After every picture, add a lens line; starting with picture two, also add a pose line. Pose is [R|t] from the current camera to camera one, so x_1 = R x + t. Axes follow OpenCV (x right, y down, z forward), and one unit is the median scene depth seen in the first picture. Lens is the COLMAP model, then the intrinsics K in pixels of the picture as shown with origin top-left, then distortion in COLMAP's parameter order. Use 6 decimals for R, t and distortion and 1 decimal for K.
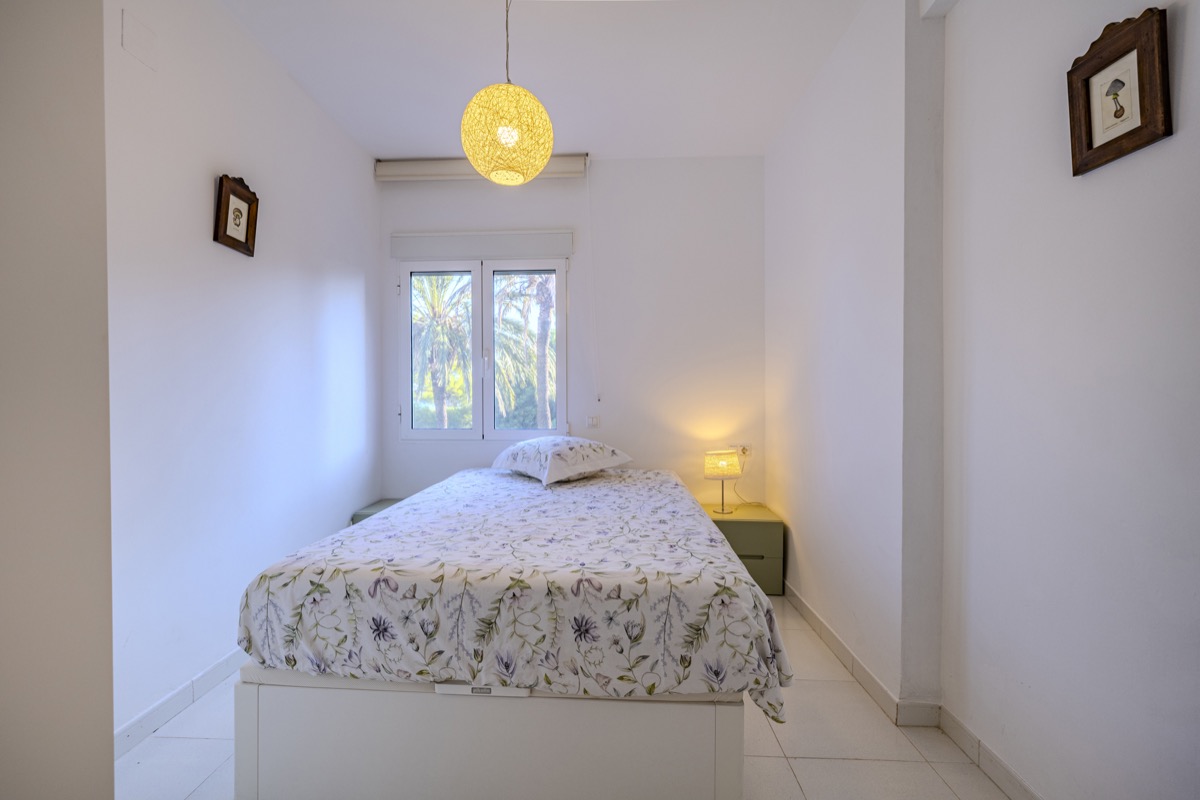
lens RADIAL K [[506.4, 0, 594.1], [0, 506.4, 397.4], [0, 0, 1]] dist [0.001114, 0.001069]
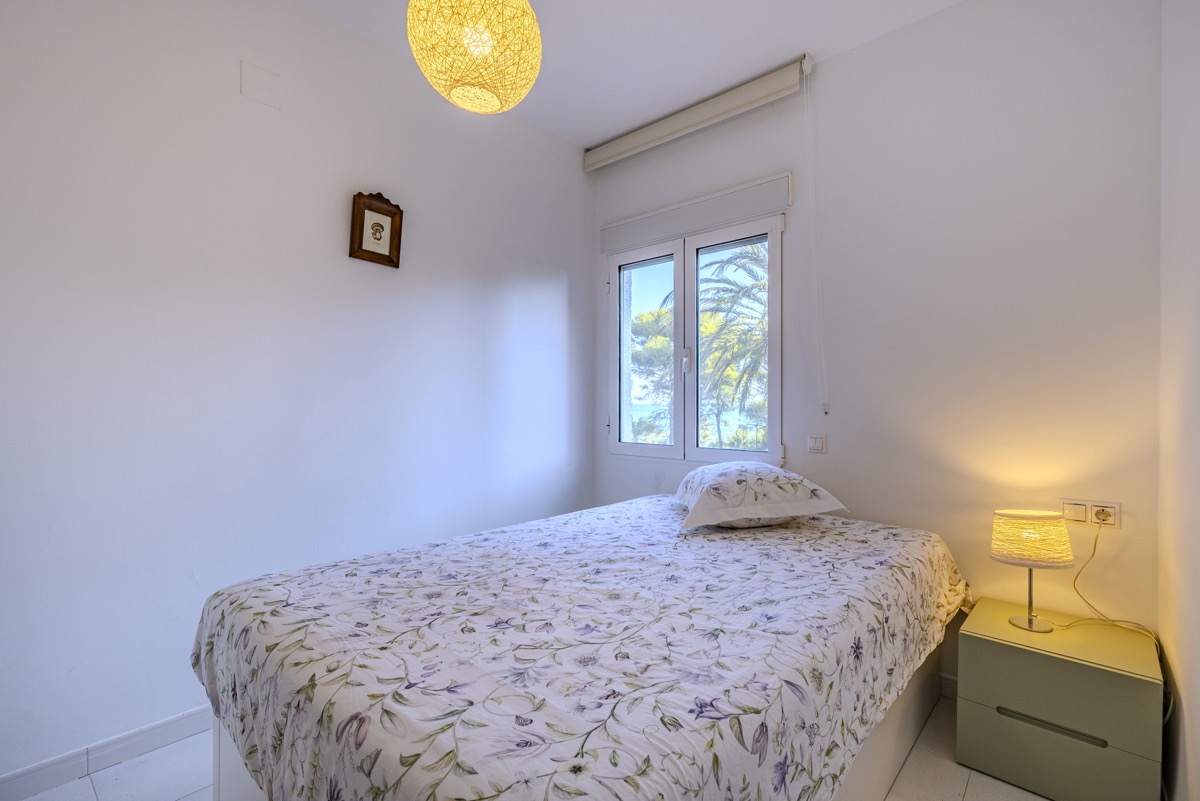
lens RADIAL K [[536.7, 0, 647.1], [0, 536.7, 405.6], [0, 0, 1]] dist [0.004246, 0.000669]
pose [[0.800597, 0.007141, -0.599161, 0.495195], [-0.009060, 0.999959, -0.000187, -0.004243], [0.599135, 0.005578, 0.800628, 0.557411]]
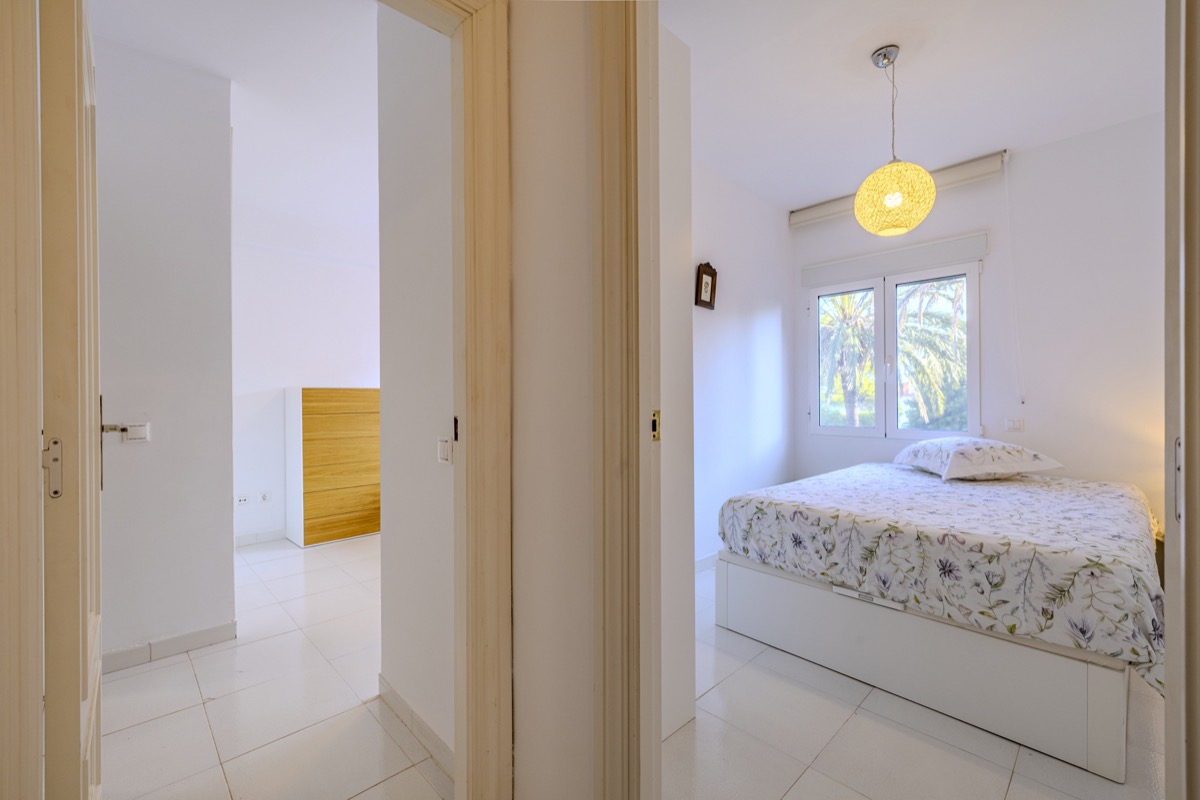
lens RADIAL K [[506.4, 0, 587.2], [0, 506.4, 399.4], [0, 0, 1]] dist [0.001114, 0.001069]
pose [[0.711969, -0.000559, -0.702211, 0.191144], [-0.001187, 0.999997, -0.002000, 0.004458], [0.702210, 0.002258, 0.711966, -0.502745]]
